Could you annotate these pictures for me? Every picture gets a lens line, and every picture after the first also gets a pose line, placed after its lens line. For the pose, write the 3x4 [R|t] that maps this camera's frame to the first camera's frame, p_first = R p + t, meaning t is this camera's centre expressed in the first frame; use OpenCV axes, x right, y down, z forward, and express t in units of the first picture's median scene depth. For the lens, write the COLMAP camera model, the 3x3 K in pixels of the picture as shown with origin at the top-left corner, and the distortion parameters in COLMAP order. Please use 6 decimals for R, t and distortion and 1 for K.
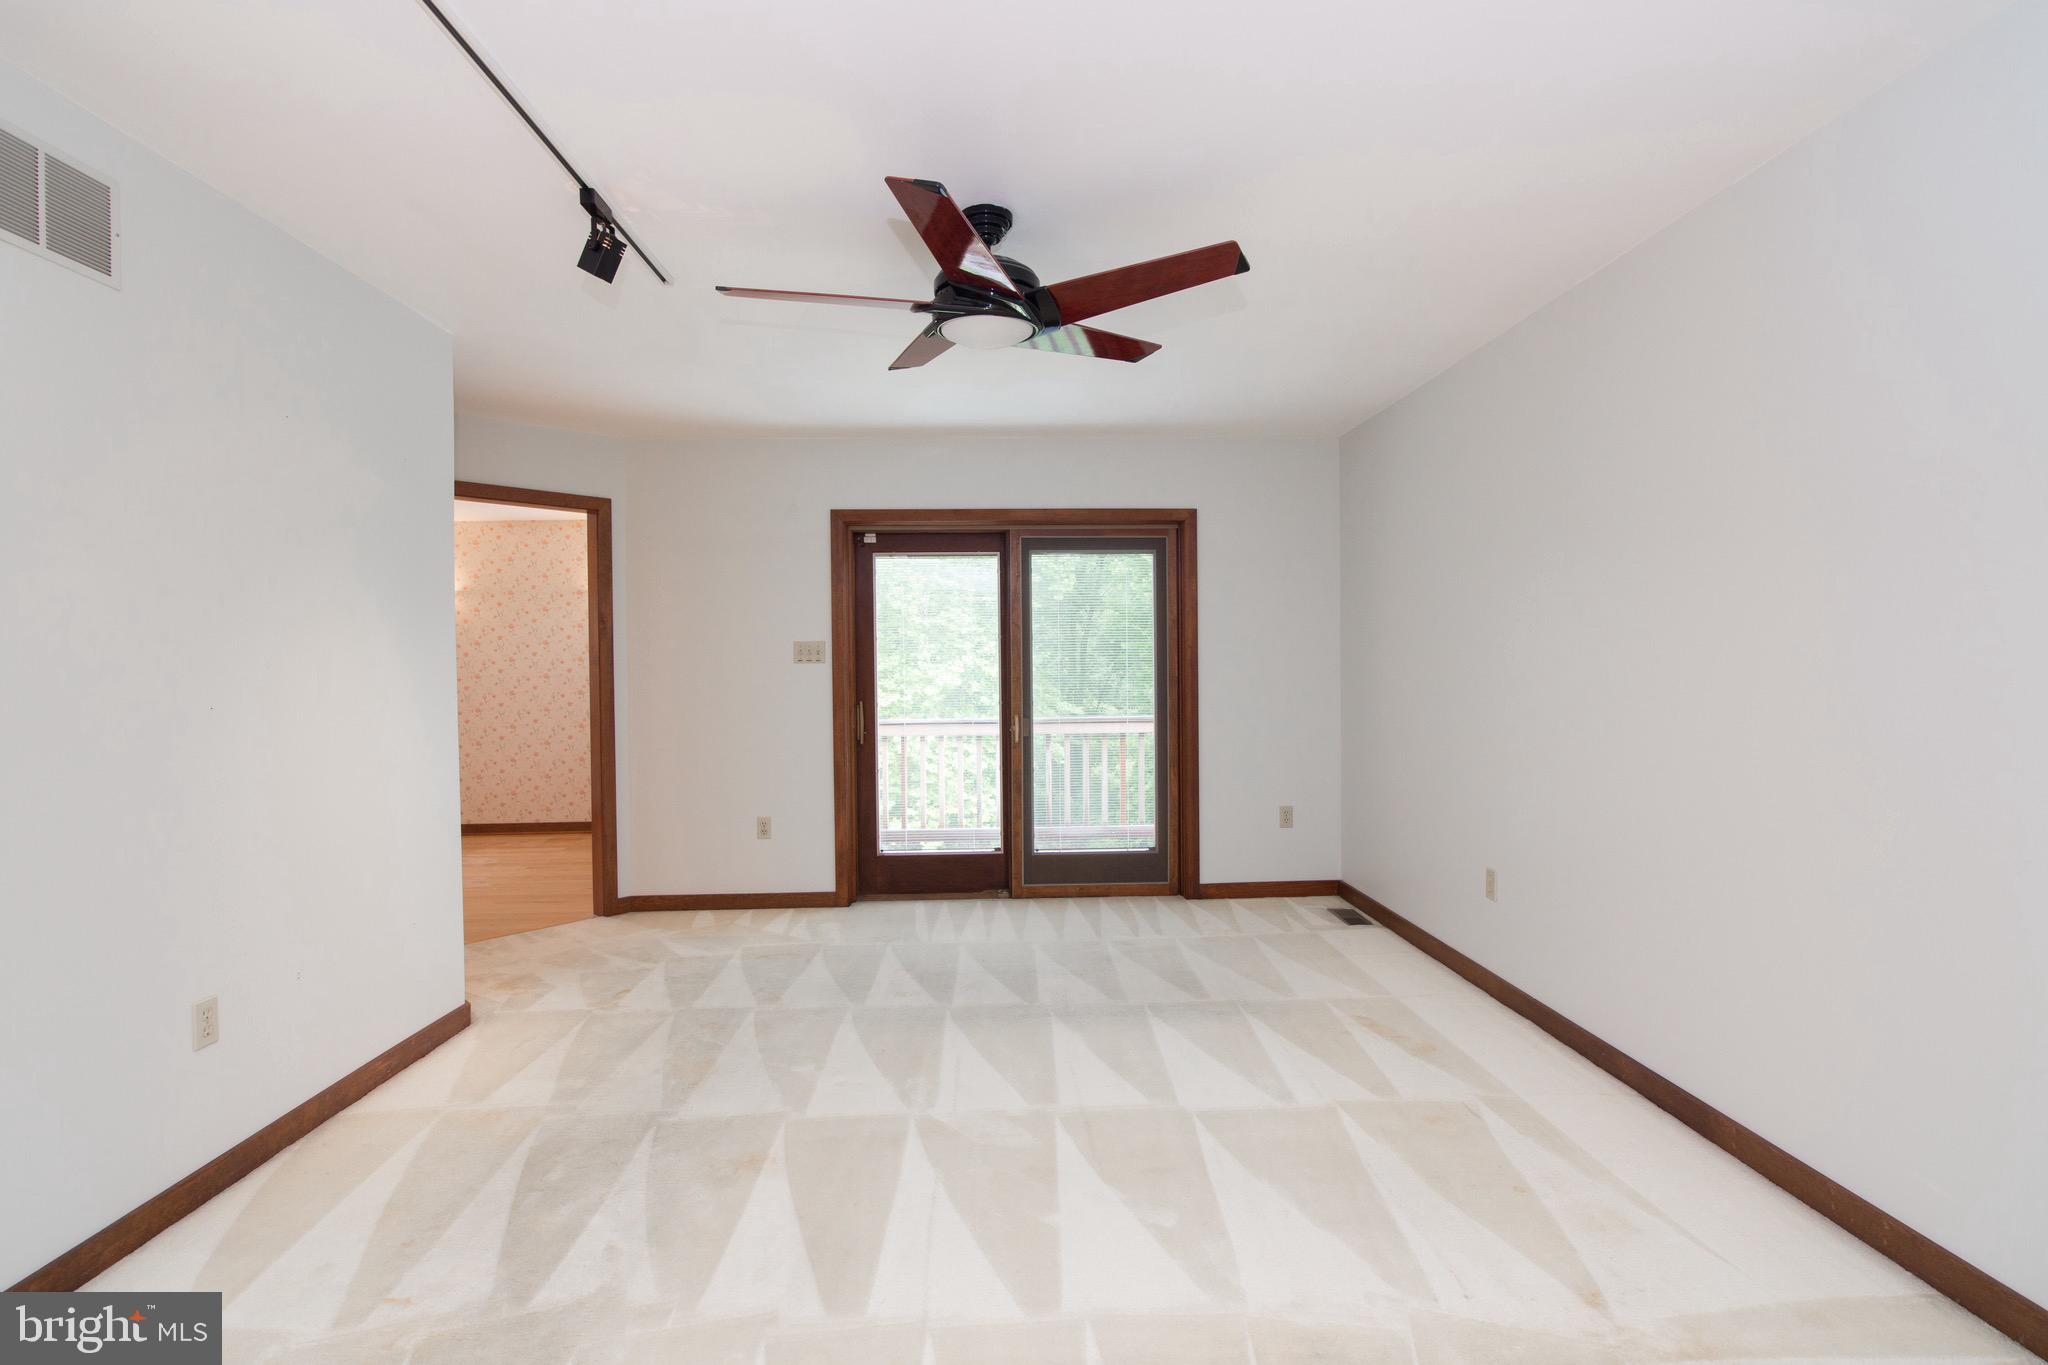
lens RADIAL K [[943.8, 0, 1037.7], [0, 943.8, 684.6], [0, 0, 1]] dist [-0.024335, 0.002392]
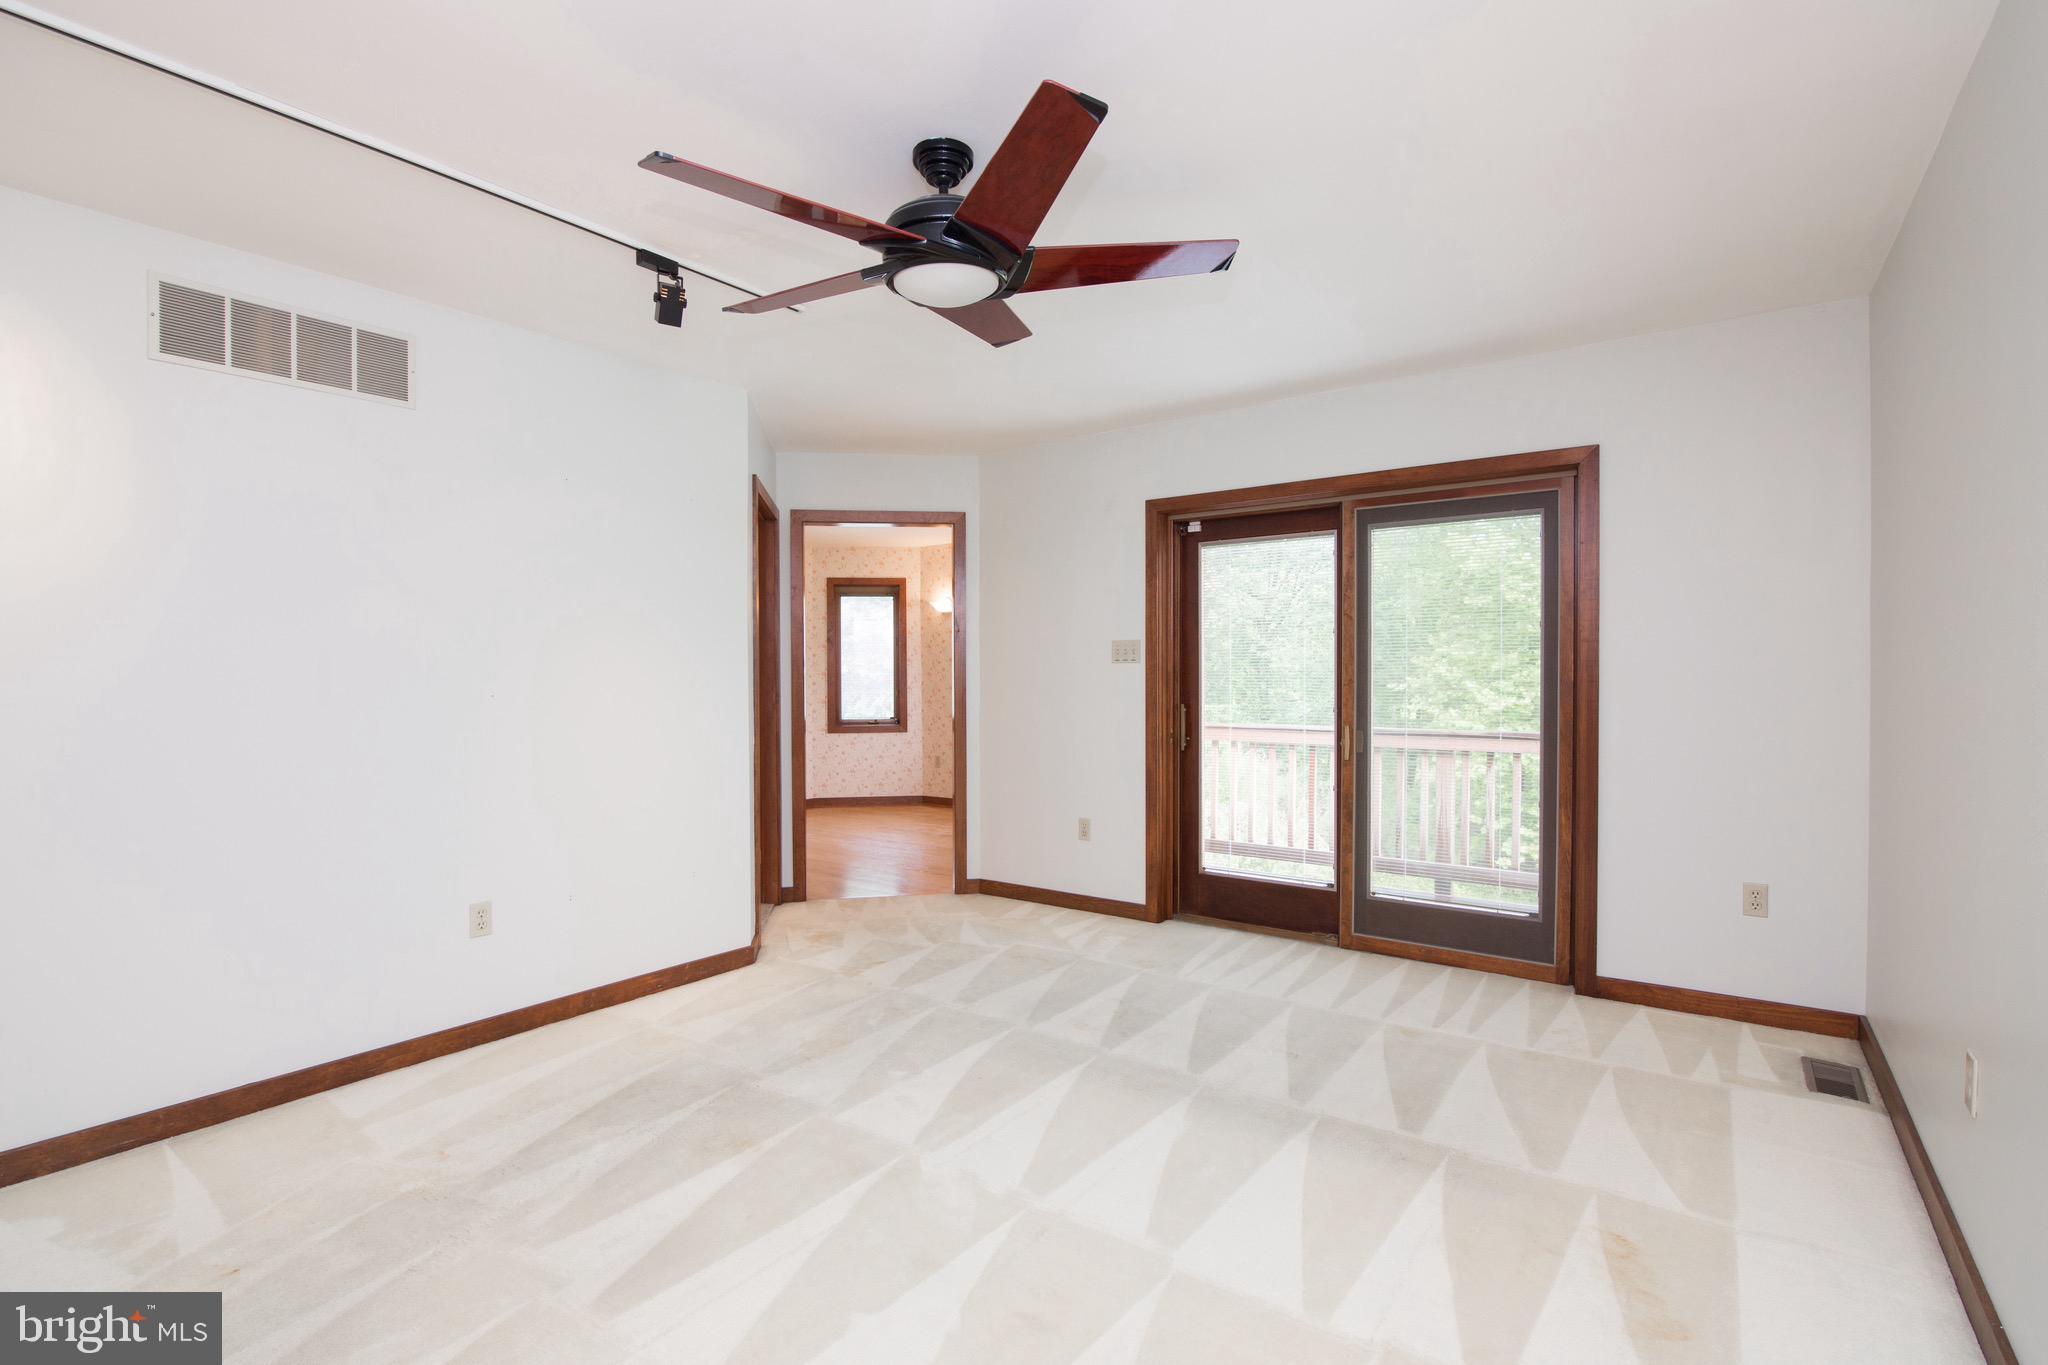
lens RADIAL K [[943.8, 0, 1018.1], [0, 943.8, 678.9], [0, 0, 1]] dist [-0.024335, 0.002392]
pose [[0.774184, 0.010136, -0.632879, 0.306241], [-0.013643, 0.999907, -0.000675, -0.004492], [0.632813, 0.009157, 0.774250, 0.202276]]
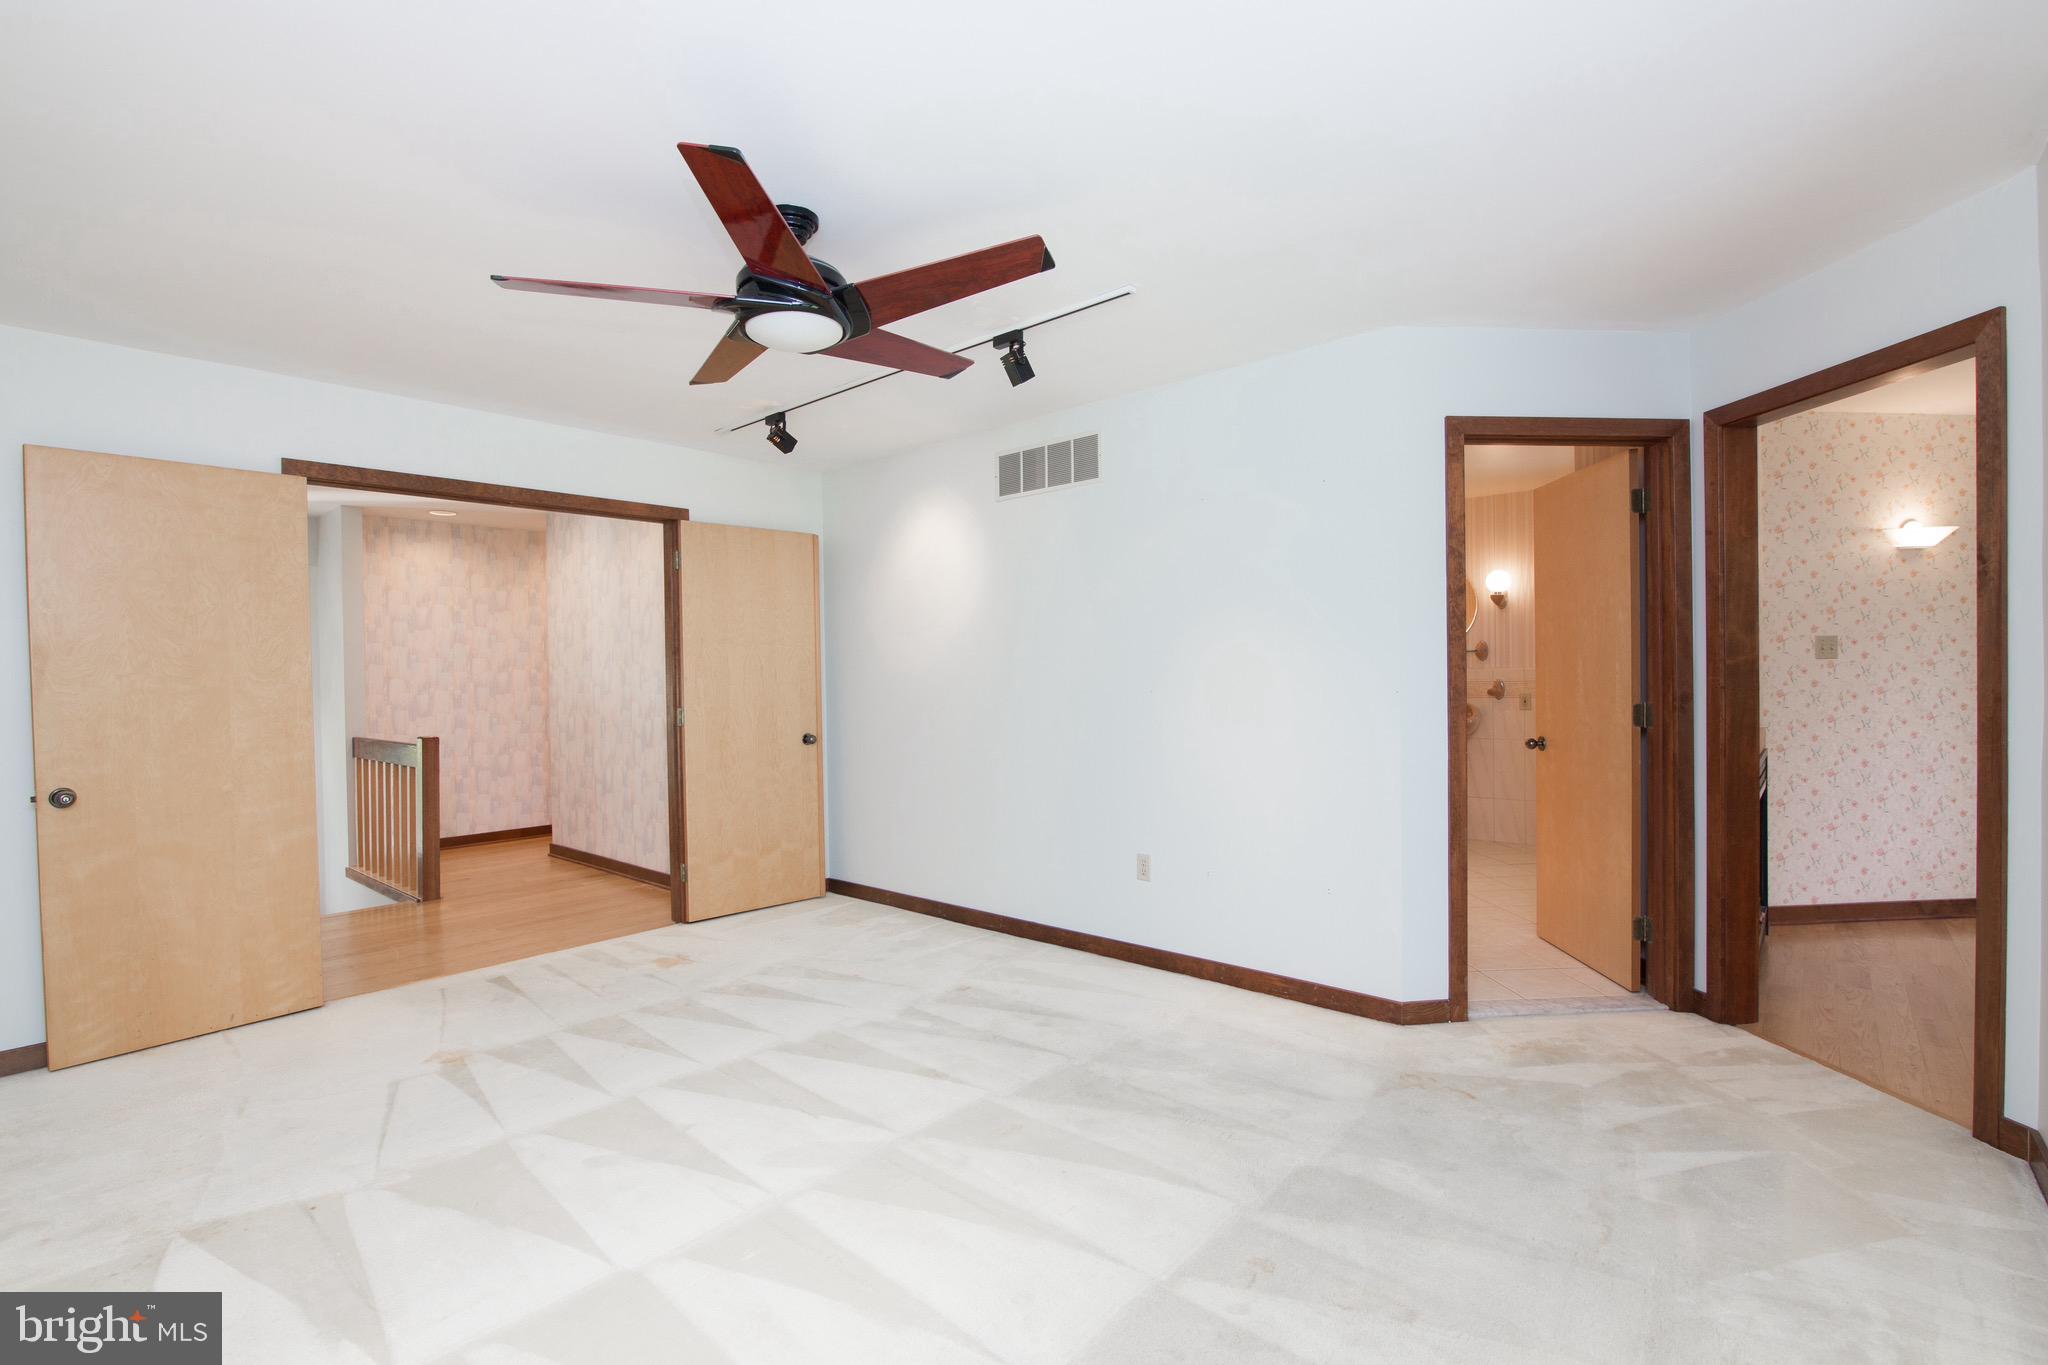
lens RADIAL K [[943.8, 0, 1027.9], [0, 943.8, 686.5], [0, 0, 1]] dist [-0.024335, 0.002392]
pose [[-0.698069, 0.028122, -0.715478, 0.267290], [0.009457, 0.999503, 0.030059, -0.019014], [0.715968, 0.014216, -0.697988, 1.029212]]
